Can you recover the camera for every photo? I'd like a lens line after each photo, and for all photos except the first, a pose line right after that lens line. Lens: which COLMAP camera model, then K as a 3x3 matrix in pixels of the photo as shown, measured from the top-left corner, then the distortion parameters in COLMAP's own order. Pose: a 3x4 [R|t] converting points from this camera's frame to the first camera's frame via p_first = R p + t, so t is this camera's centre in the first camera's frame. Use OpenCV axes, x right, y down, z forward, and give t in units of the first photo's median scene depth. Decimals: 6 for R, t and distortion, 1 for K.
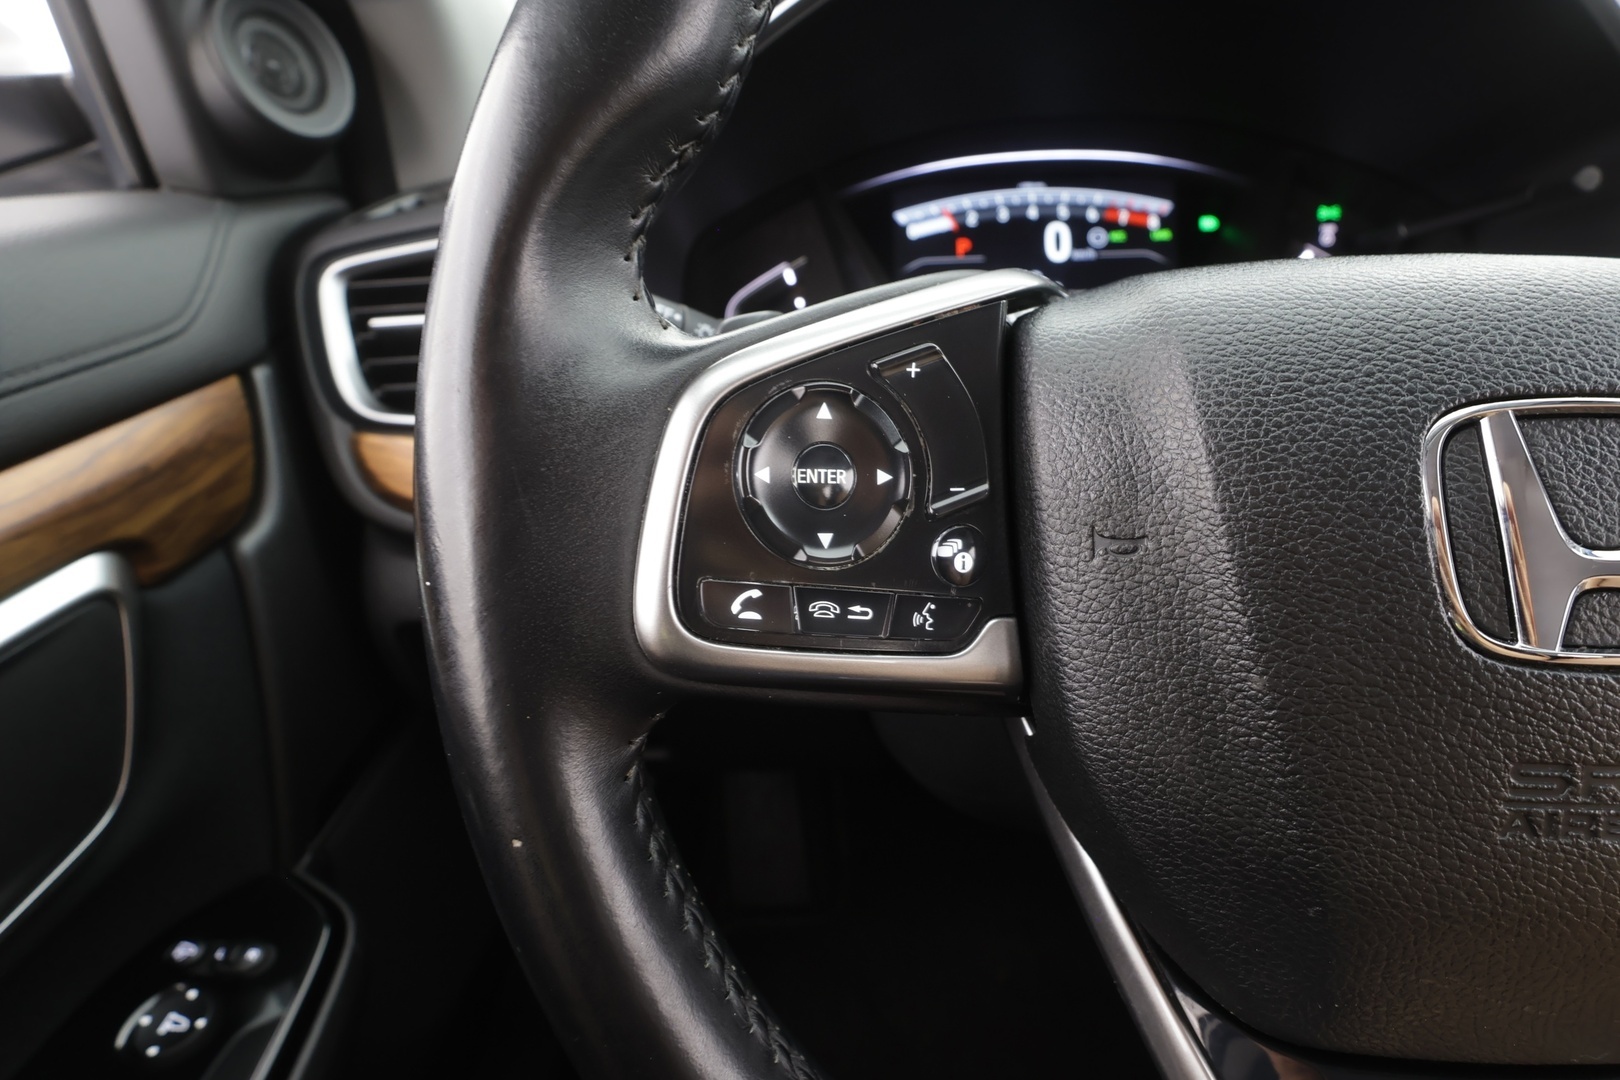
lens RADIAL K [[744.4, 0, 803.3], [0, 744.4, 544.4], [0, 0, 1]] dist [-0.002874, 0.000609]
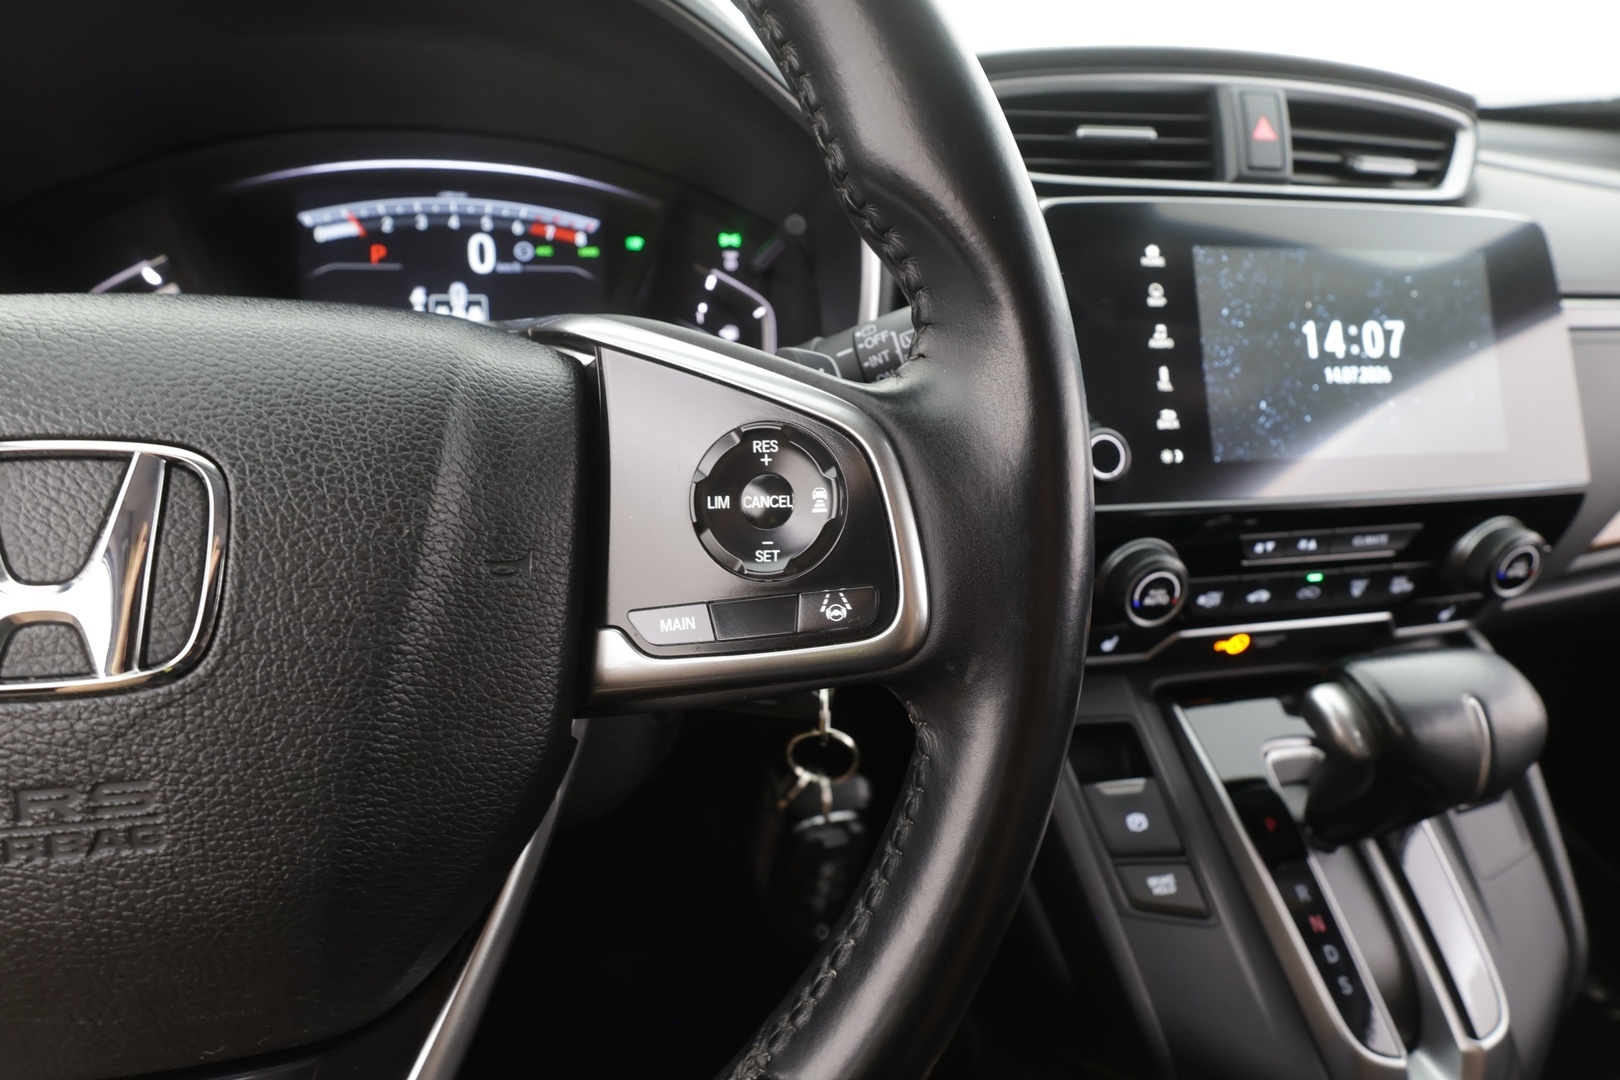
lens RADIAL K [[771.8, 0, 808.0], [0, 771.8, 550.1], [0, 0, 1]] dist [-0.002536, 0.000325]
pose [[0.974417, -0.031203, 0.222570, 0.701054], [0.033292, 0.999430, -0.005640, 0.007935], [-0.222267, 0.012906, 0.974900, -0.115463]]
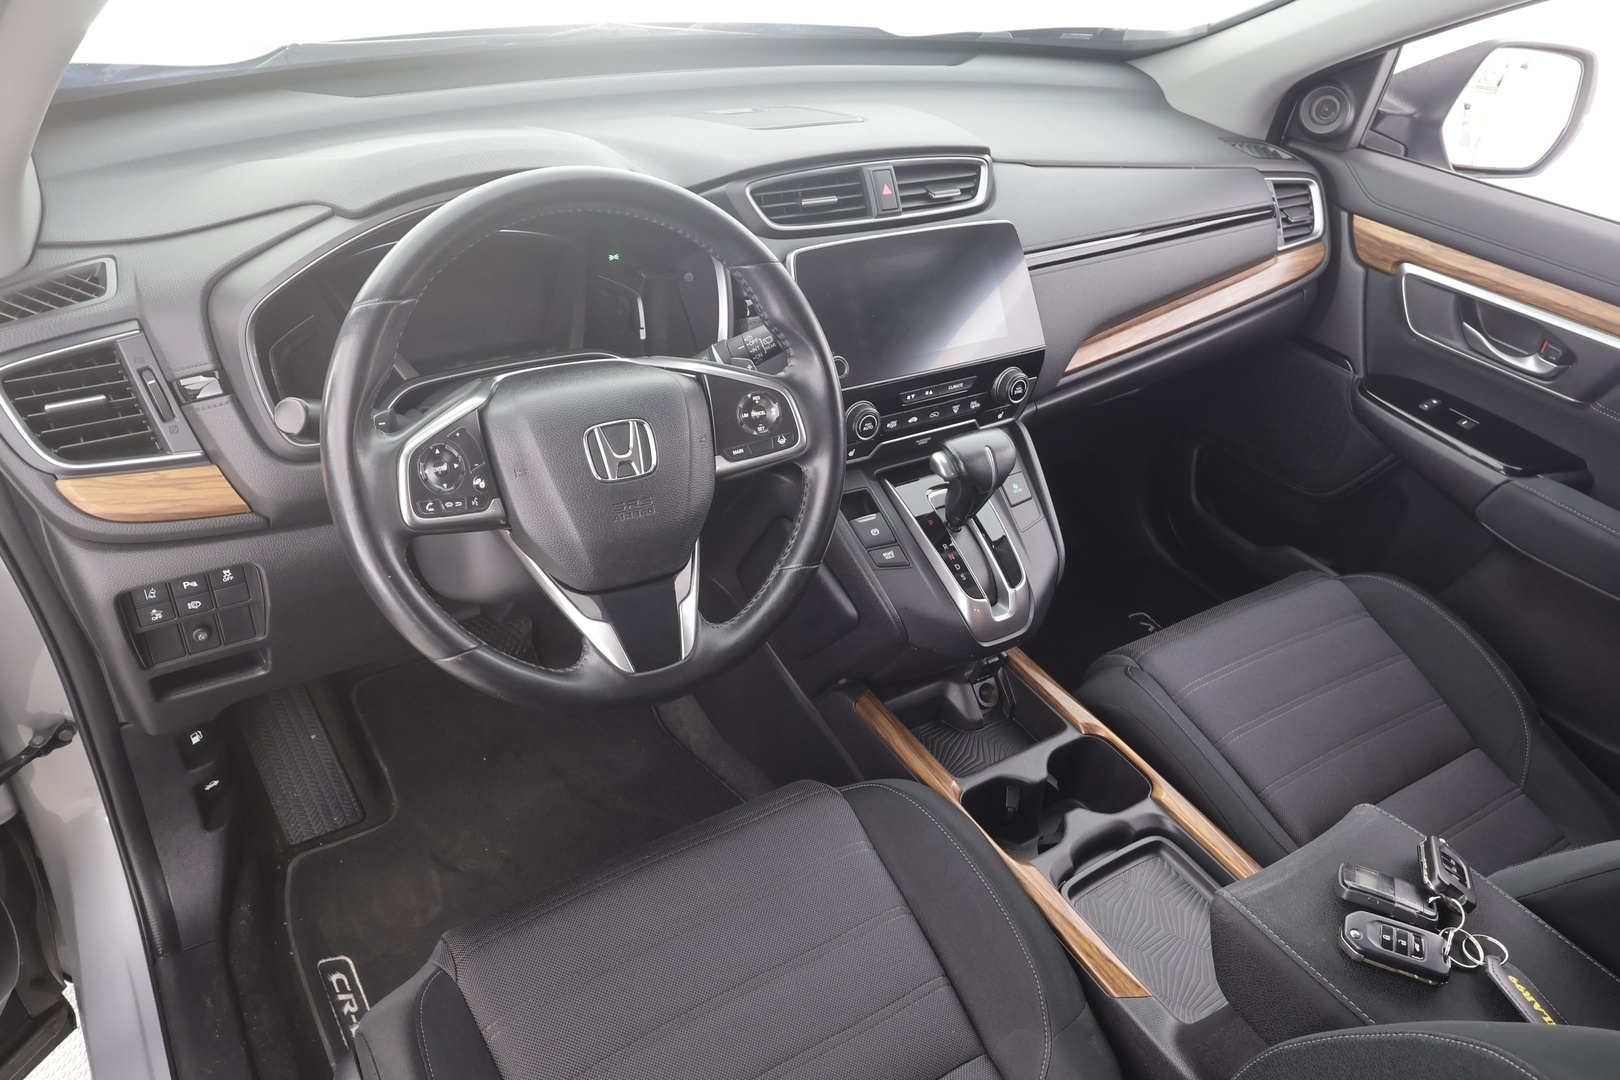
lens RADIAL K [[1167.6, 0, 833.8], [0, 1167.6, 548.3], [0, 0, 1]] dist [0.008795, 0.002732]
pose [[0.813146, -0.224513, 0.537017, -0.680699], [0.173489, 0.974166, 0.144577, -0.089807], [-0.555603, -0.024396, 0.831090, -2.099205]]
